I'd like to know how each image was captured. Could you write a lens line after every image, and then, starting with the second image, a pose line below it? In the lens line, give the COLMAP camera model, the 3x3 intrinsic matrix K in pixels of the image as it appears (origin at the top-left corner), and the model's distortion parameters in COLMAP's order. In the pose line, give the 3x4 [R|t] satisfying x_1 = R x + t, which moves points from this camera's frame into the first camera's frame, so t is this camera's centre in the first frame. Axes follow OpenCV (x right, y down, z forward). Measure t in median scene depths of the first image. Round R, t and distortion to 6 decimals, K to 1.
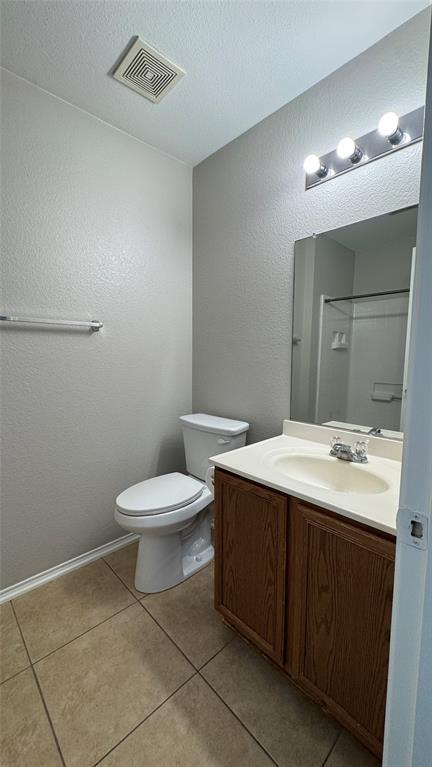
lens RADIAL K [[305.7, 0, 216.0], [0, 305.7, 383.5], [0, 0, 1]] dist [0.000481, 0.000036]
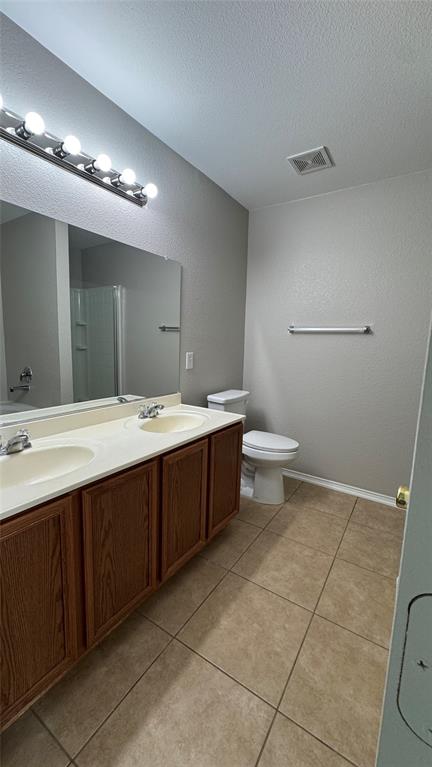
lens RADIAL K [[305.7, 0, 216.0], [0, 305.7, 383.5], [0, 0, 1]] dist [0.000481, 0.000036]
pose [[-0.221664, -0.143955, 0.964439, -0.599227], [0.078318, 0.983220, 0.164758, -0.071961], [-0.971973, 0.112053, -0.206670, 0.591863]]
